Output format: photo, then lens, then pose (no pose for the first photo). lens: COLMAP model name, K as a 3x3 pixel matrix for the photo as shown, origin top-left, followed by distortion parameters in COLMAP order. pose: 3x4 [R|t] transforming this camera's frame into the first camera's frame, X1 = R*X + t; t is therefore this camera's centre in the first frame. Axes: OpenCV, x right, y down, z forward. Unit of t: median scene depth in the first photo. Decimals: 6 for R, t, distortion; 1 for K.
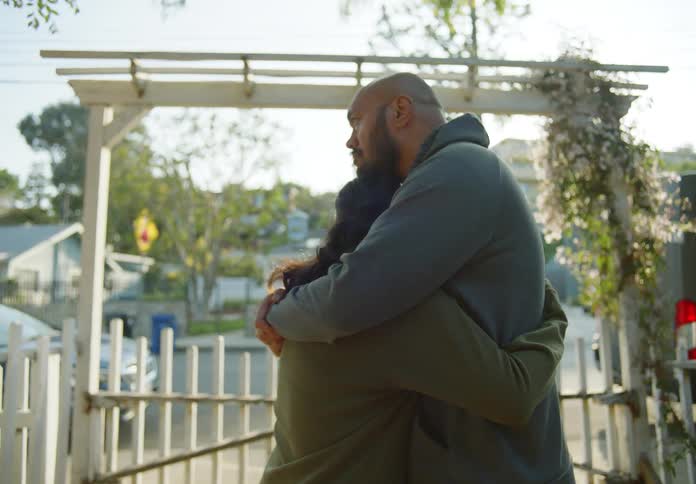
lens RADIAL K [[505.2, 0, 361.2], [0, 505.2, 238.5], [0, 0, 1]] dist [-0.115133, 0.100024]
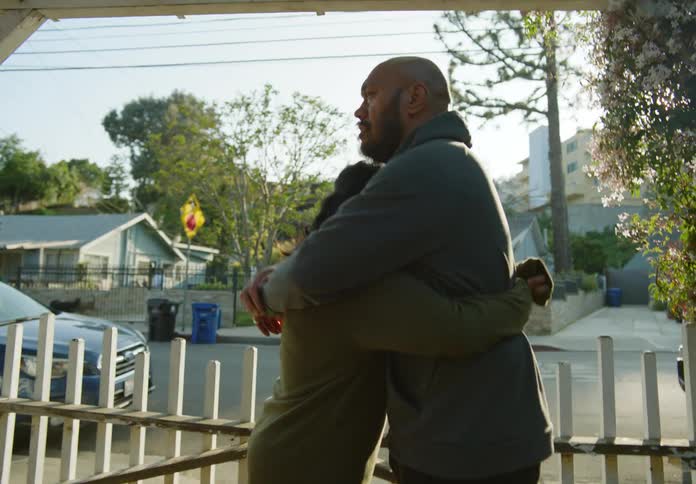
lens RADIAL K [[505.2, 0, 361.2], [0, 505.2, 238.5], [0, 0, 1]] dist [-0.115133, 0.100024]
pose [[0.990065, 0.017930, -0.139466, 0.144310], [-0.016599, 0.999805, 0.010701, 0.047646], [0.139631, -0.008280, 0.990169, 0.293489]]
